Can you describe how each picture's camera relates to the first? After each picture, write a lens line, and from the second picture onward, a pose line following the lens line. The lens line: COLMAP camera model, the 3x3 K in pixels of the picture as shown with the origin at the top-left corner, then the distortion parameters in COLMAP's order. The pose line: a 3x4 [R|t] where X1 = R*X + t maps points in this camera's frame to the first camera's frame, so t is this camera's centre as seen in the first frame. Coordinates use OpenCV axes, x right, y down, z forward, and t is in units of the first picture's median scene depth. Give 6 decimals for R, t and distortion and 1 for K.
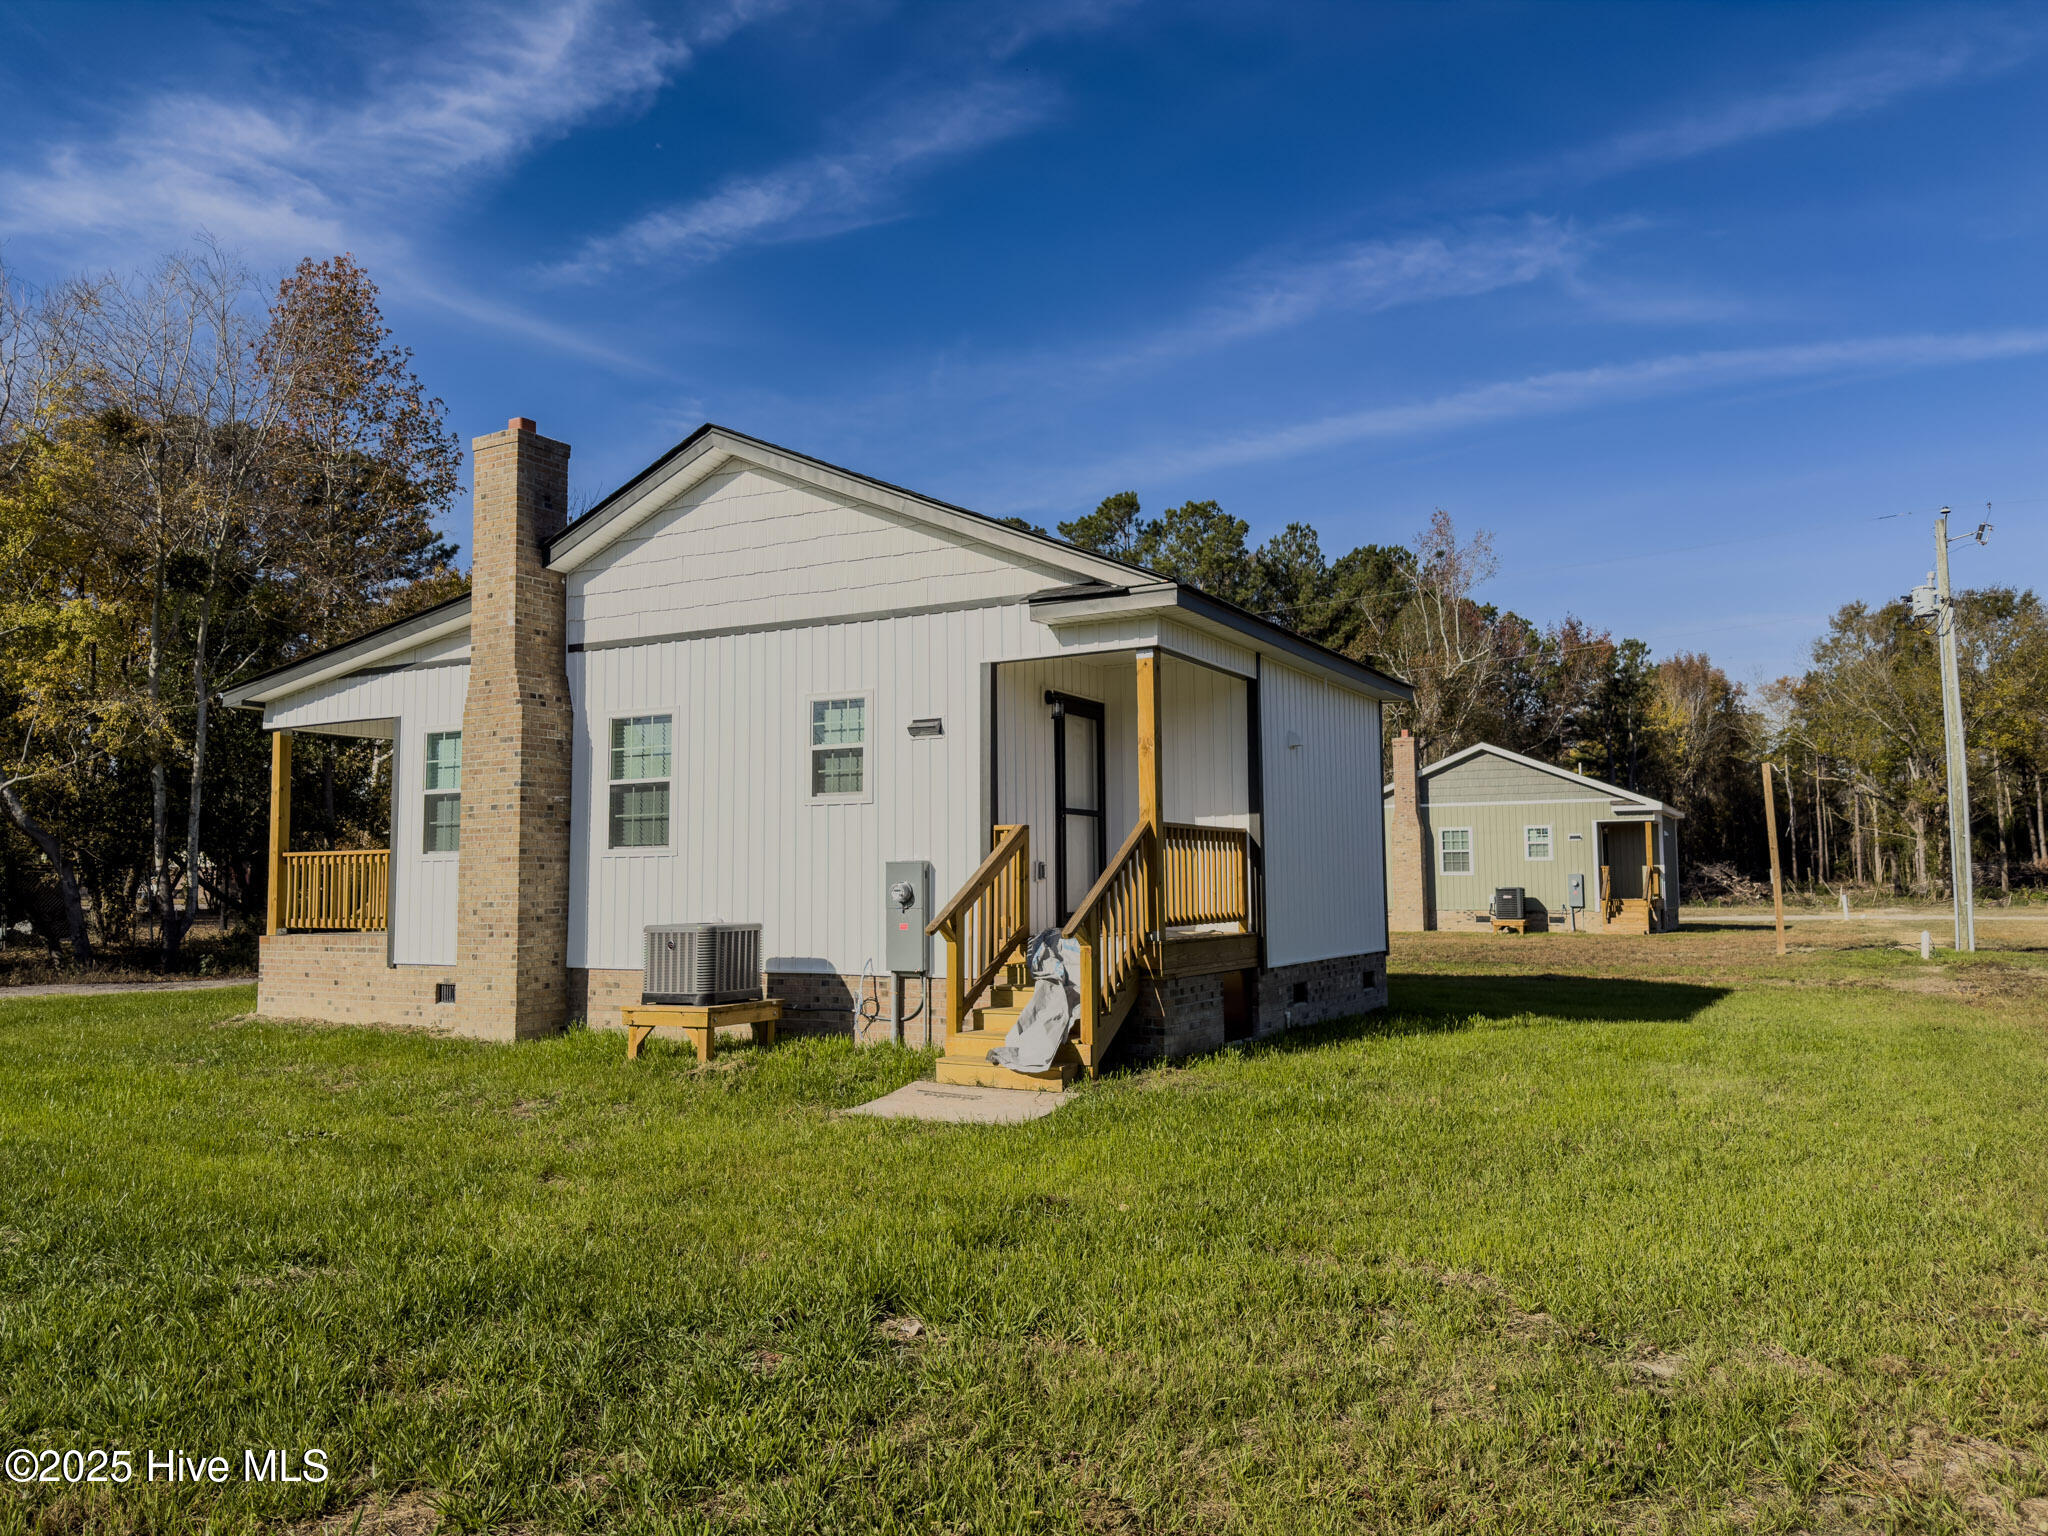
lens RADIAL K [[1450.1, 0, 1024.0], [0, 1450.1, 768.0], [0, 0, 1]] dist [0.309706, -0.357821]
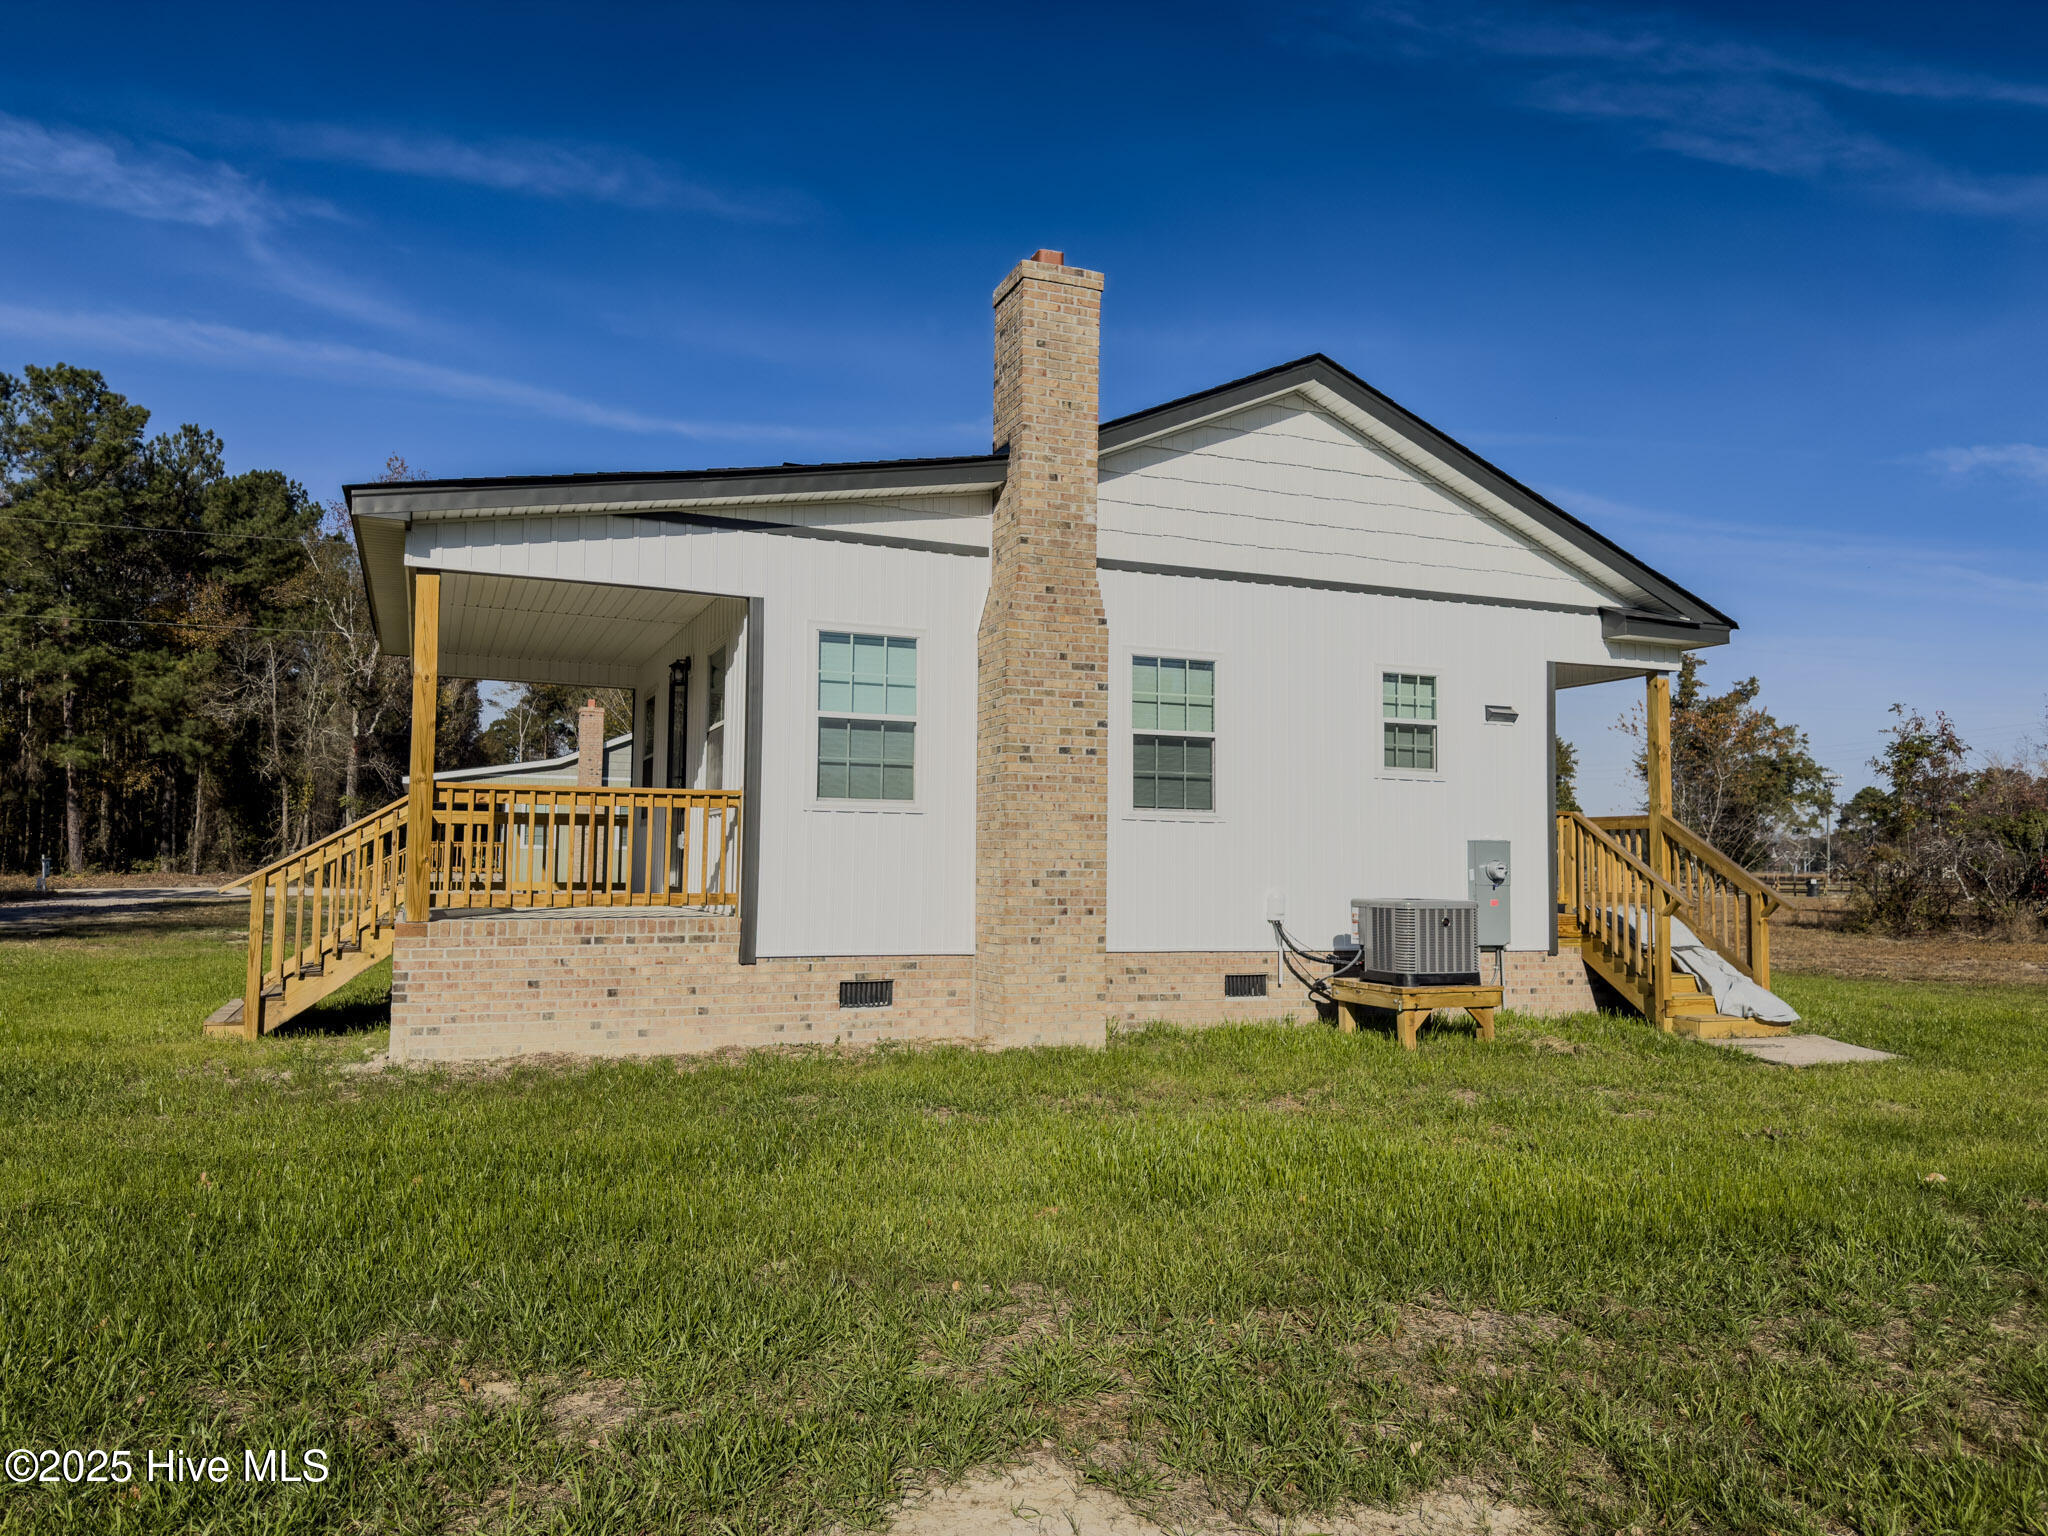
lens RADIAL K [[1381.0, 0, 1024.0], [0, 1381.0, 768.0], [0, 0, 1]] dist [0.187815, -0.297343]
pose [[0.580810, 0.064492, 0.811480, -0.952030], [-0.076782, 0.996753, -0.024260, 0.054661], [-0.810410, -0.048217, 0.583876, 0.593324]]
